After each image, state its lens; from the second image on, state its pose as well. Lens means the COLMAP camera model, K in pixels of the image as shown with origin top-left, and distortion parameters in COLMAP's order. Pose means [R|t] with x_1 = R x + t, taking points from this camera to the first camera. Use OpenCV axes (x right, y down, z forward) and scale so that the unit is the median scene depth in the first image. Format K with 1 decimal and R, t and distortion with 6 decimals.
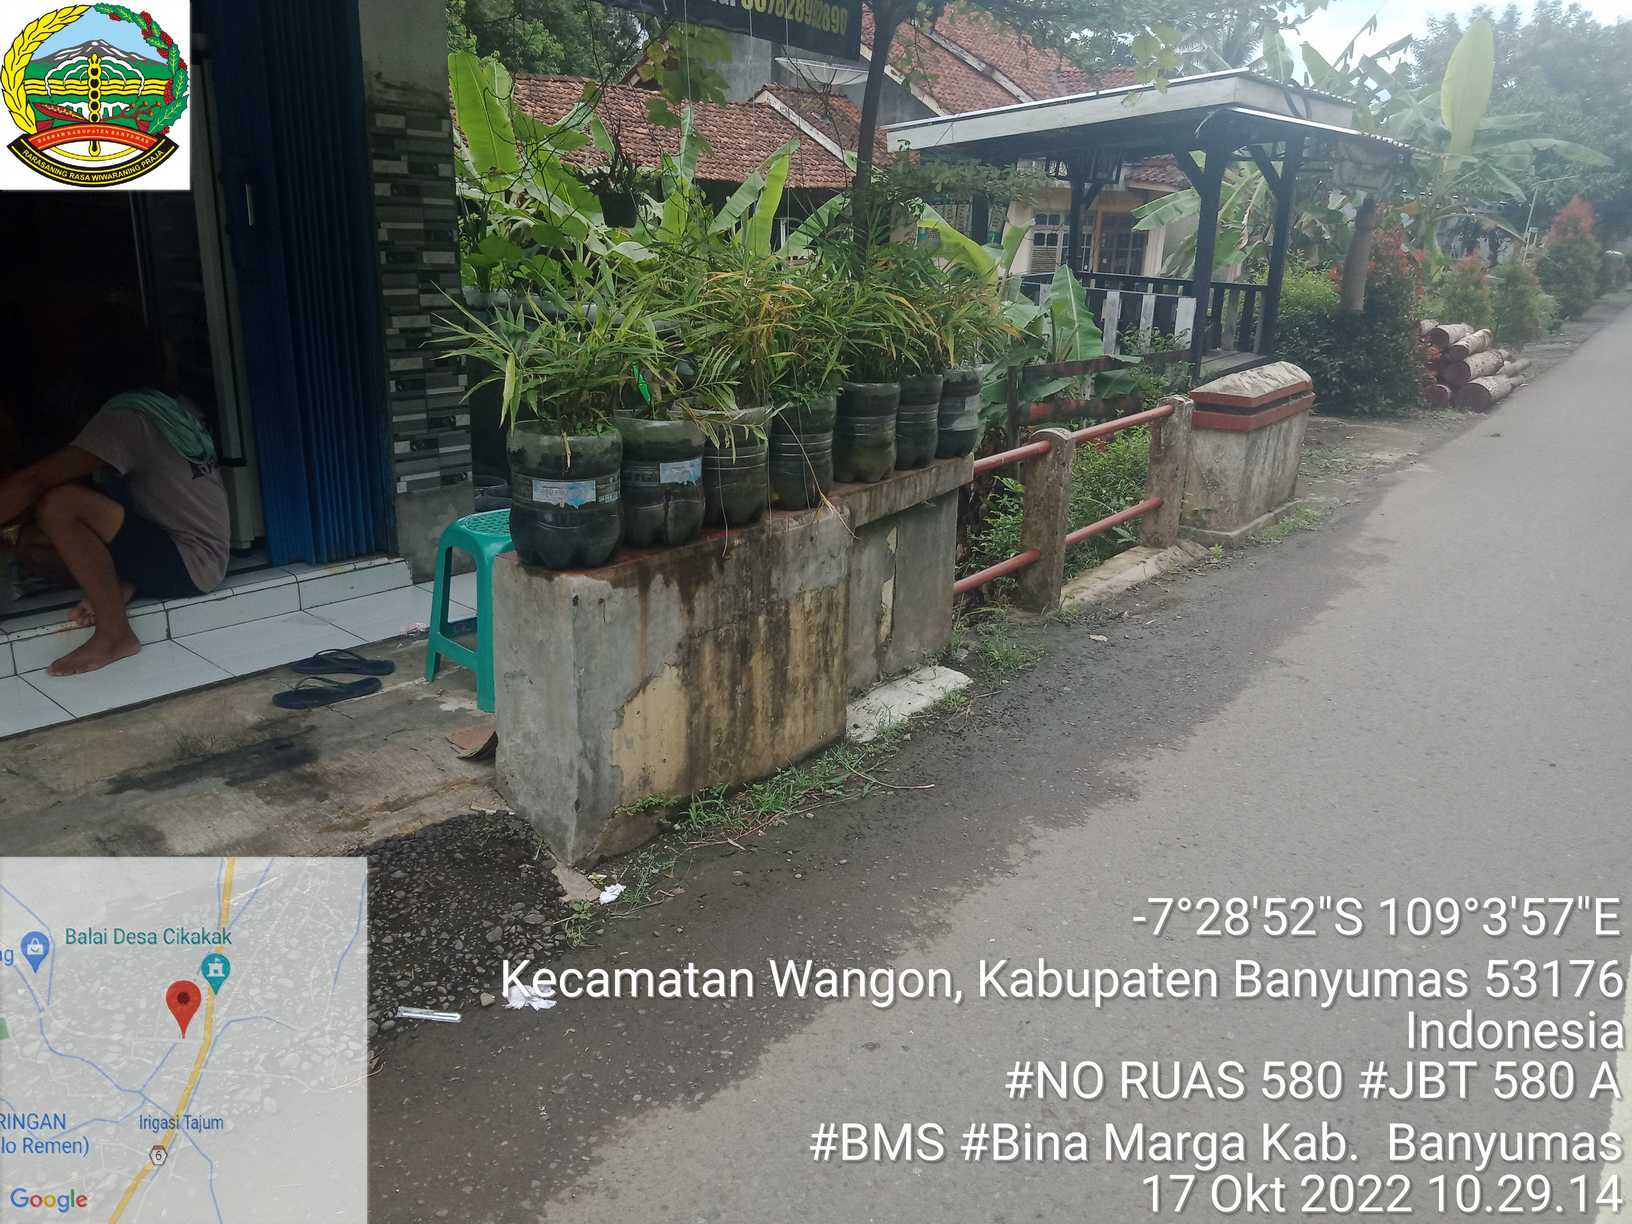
lens RADIAL K [[1299.5, 0, 744.4], [0, 1299.5, 614.6], [0, 0, 1]] dist [0.029602, 0.002401]
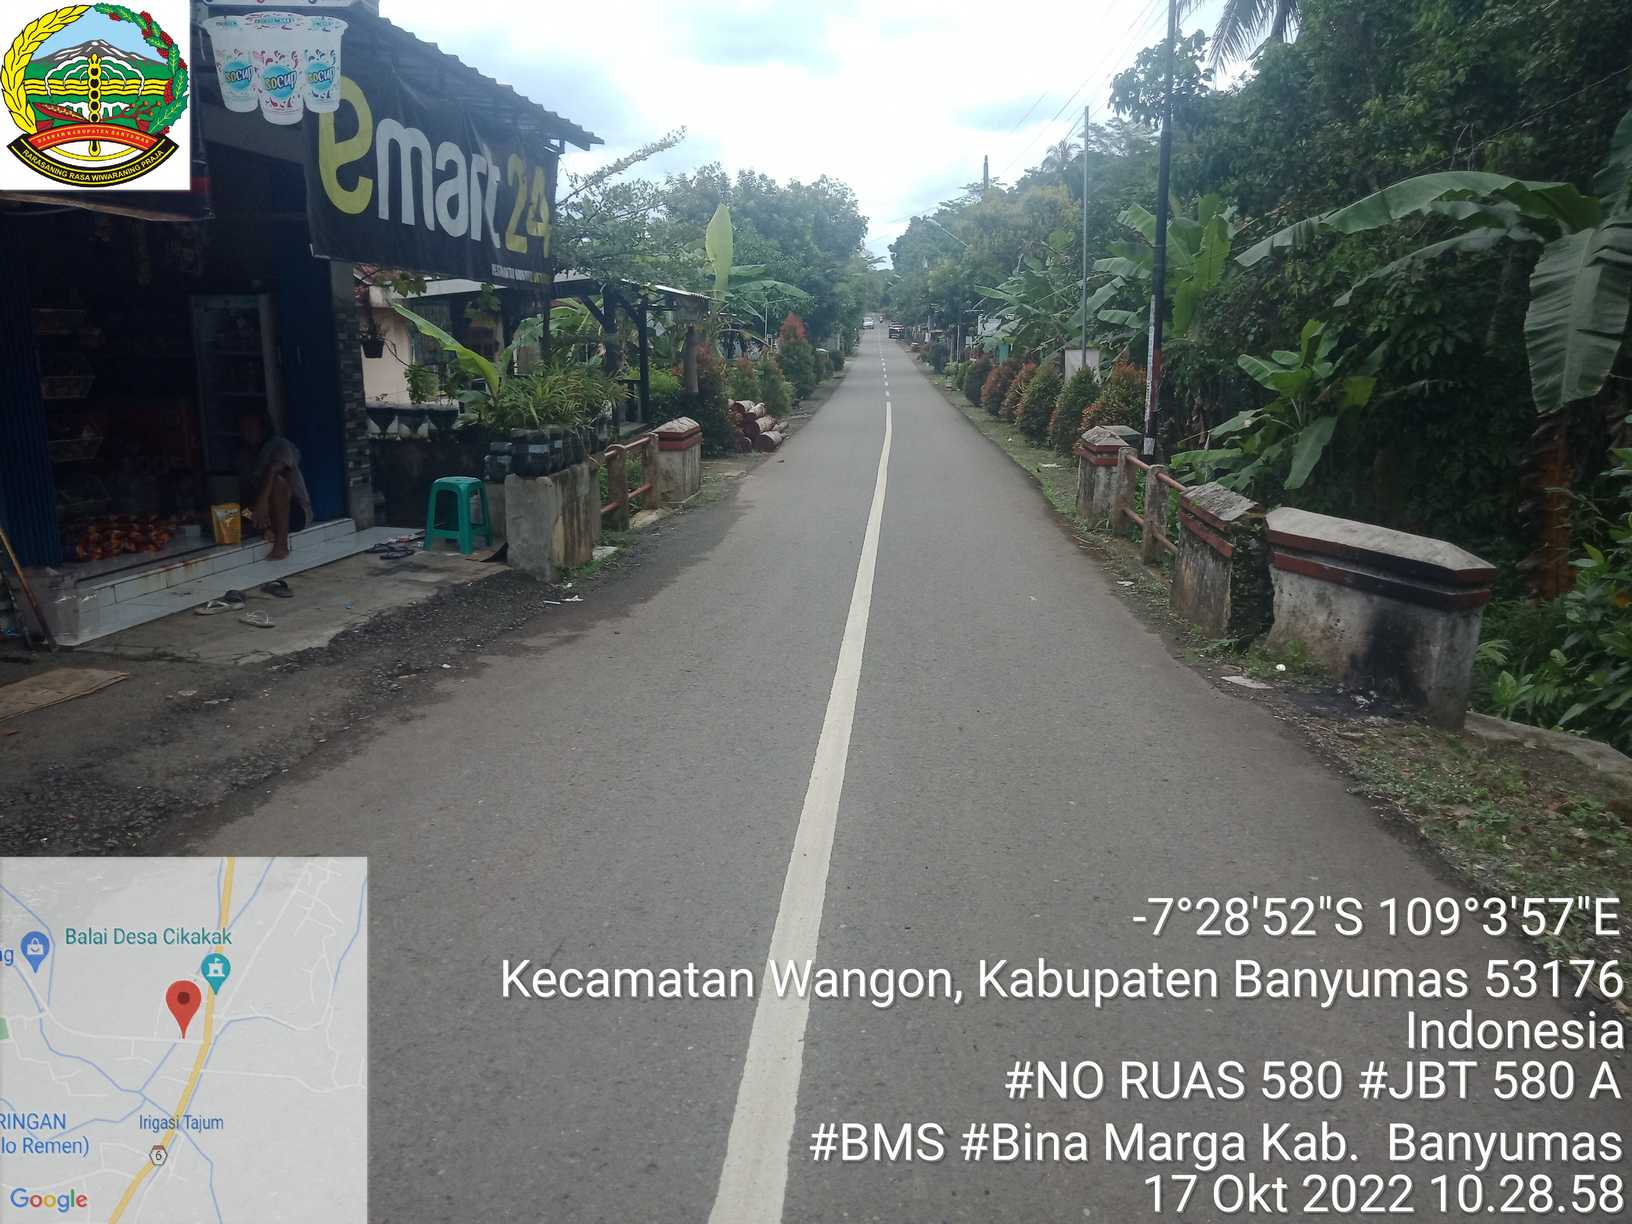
lens RADIAL K [[1427.3, 0, 816.0], [0, 1427.3, 612.0], [0, 0, 1]] dist [0.137408, -0.000646]
pose [[0.845850, -0.128175, 0.517792, -0.373206], [0.177419, 0.983037, -0.046485, 0.149151], [-0.503050, 0.131186, 0.854243, -0.577176]]
